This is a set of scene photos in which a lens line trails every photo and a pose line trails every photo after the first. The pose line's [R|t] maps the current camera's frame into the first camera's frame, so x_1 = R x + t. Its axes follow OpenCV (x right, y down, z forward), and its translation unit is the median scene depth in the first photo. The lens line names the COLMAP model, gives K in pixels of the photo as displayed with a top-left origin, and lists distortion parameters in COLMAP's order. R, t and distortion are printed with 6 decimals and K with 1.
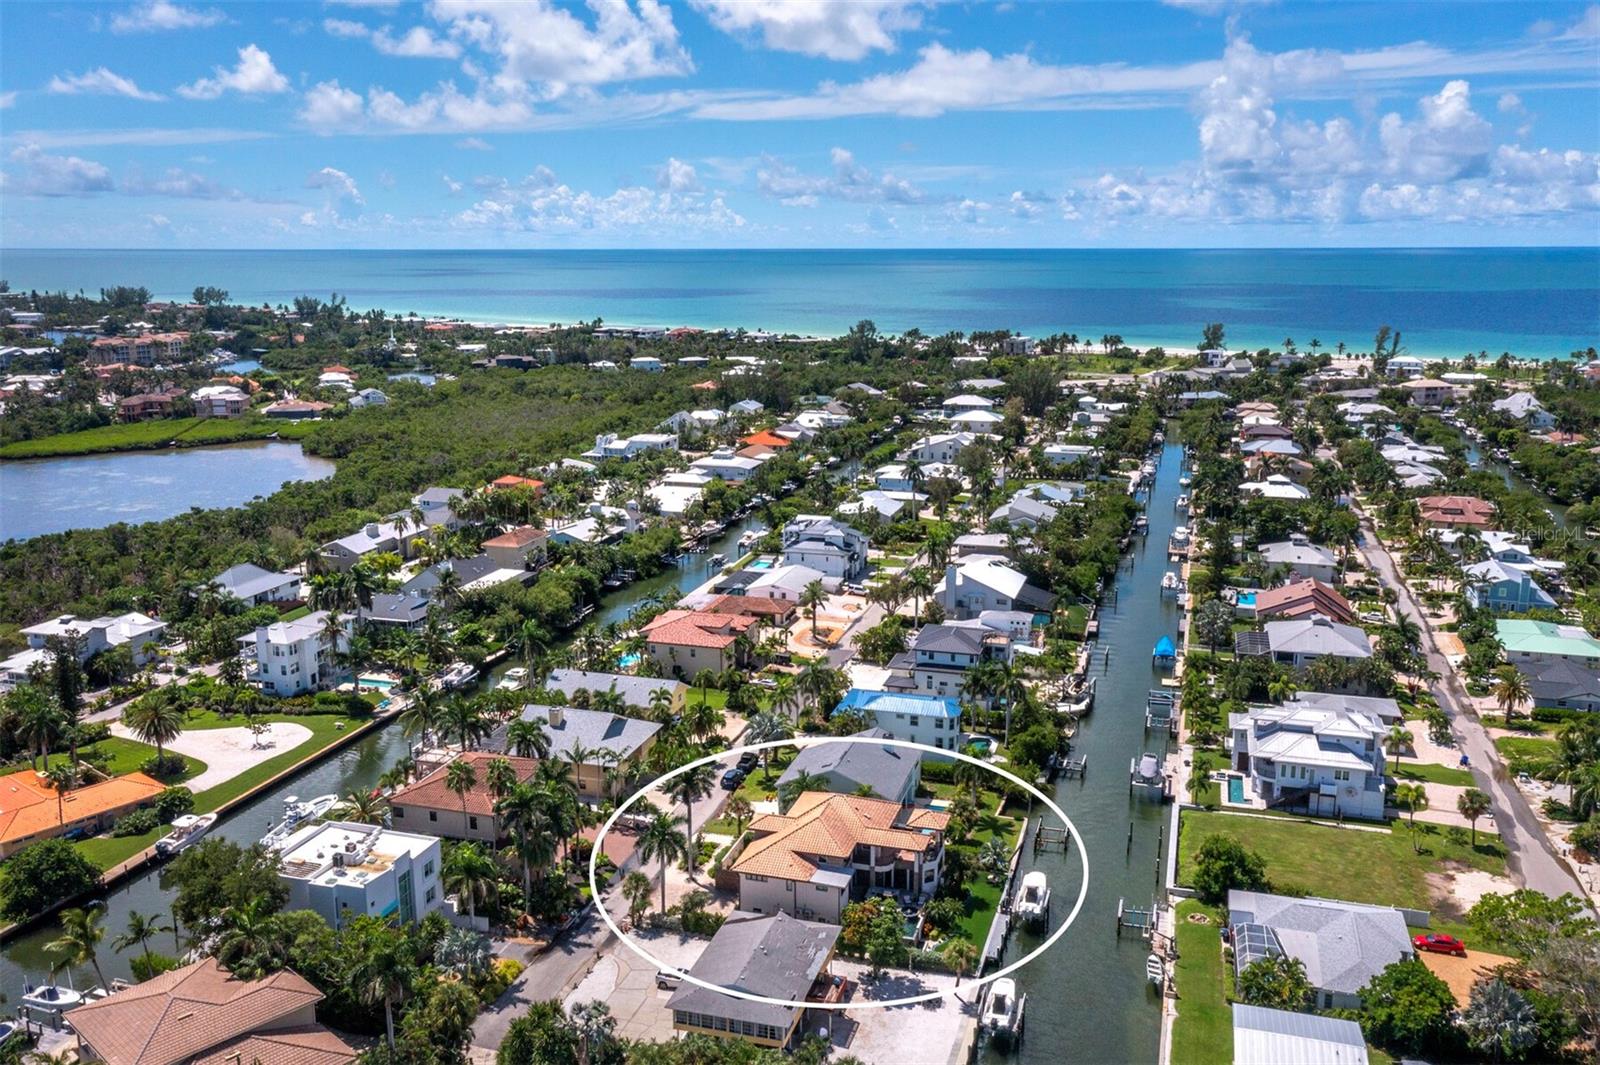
lens RADIAL K [[1286.9, 0, 800.0], [0, 1286.9, 532.5], [0, 0, 1]] dist [-0.013488, 0.053925]
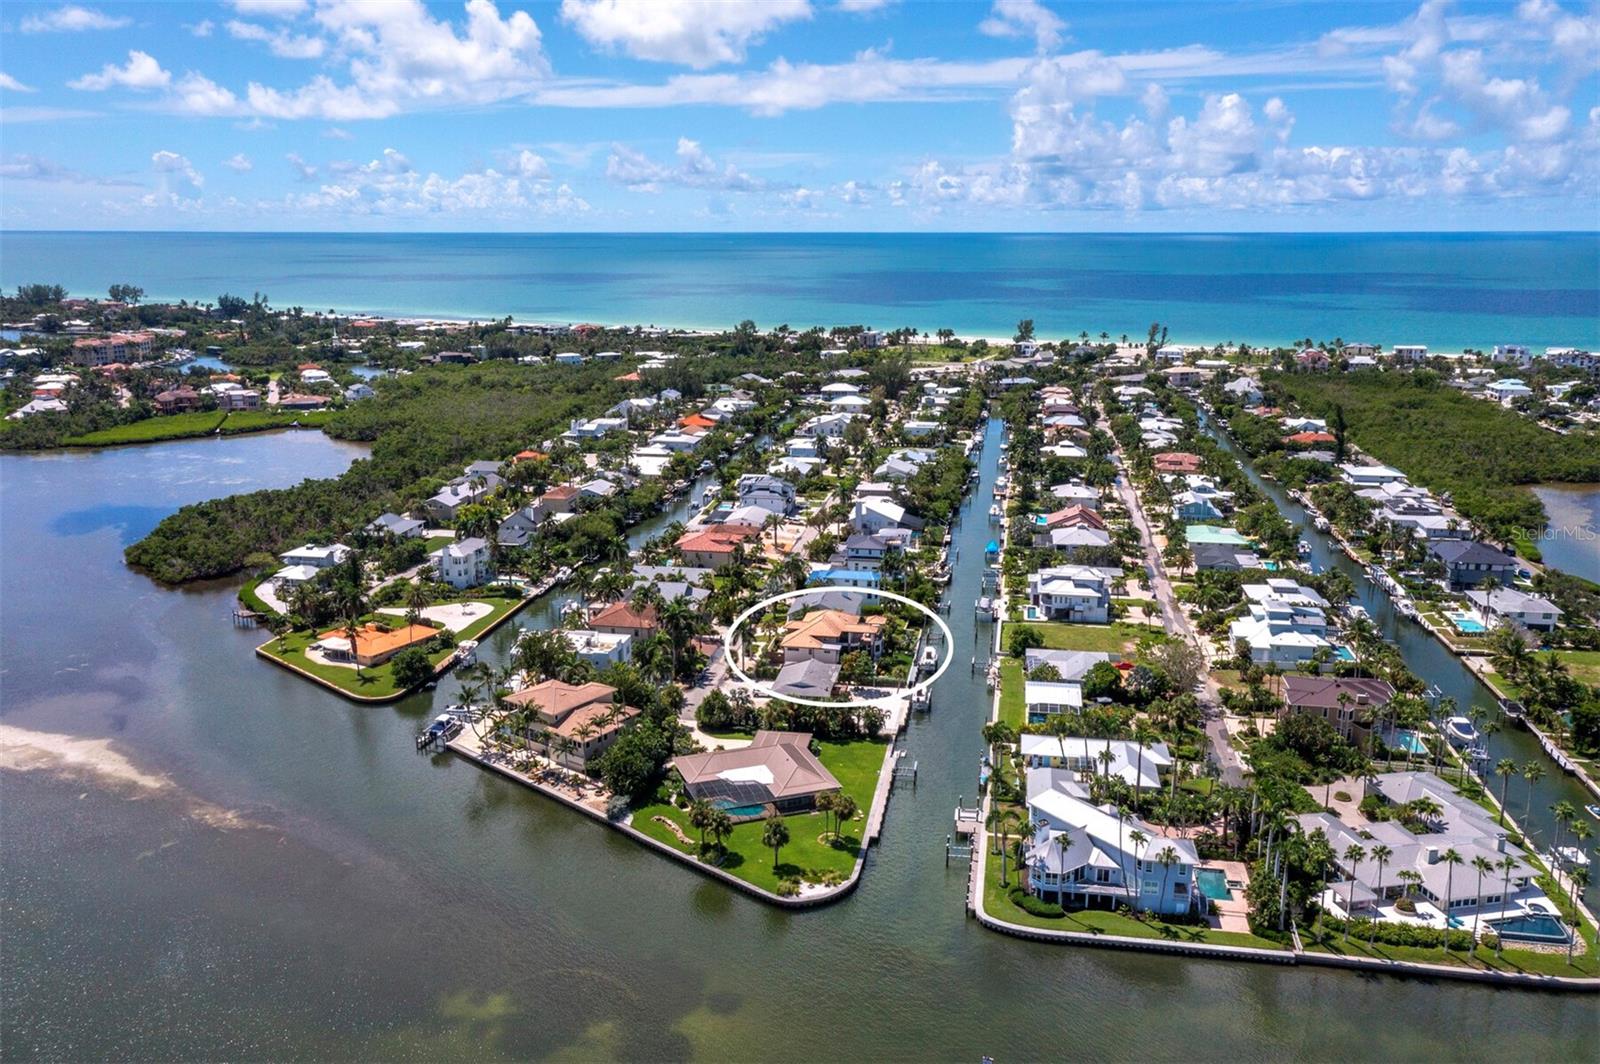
lens RADIAL K [[1286.9, 0, 800.0], [0, 1286.9, 532.0], [0, 0, 1]] dist [-0.013488, 0.053925]
pose [[0.991340, -0.027107, 0.128495, -0.105606], [0.024578, 0.999473, 0.021224, 0.018460], [-0.129002, -0.017882, 0.991483, -0.369984]]
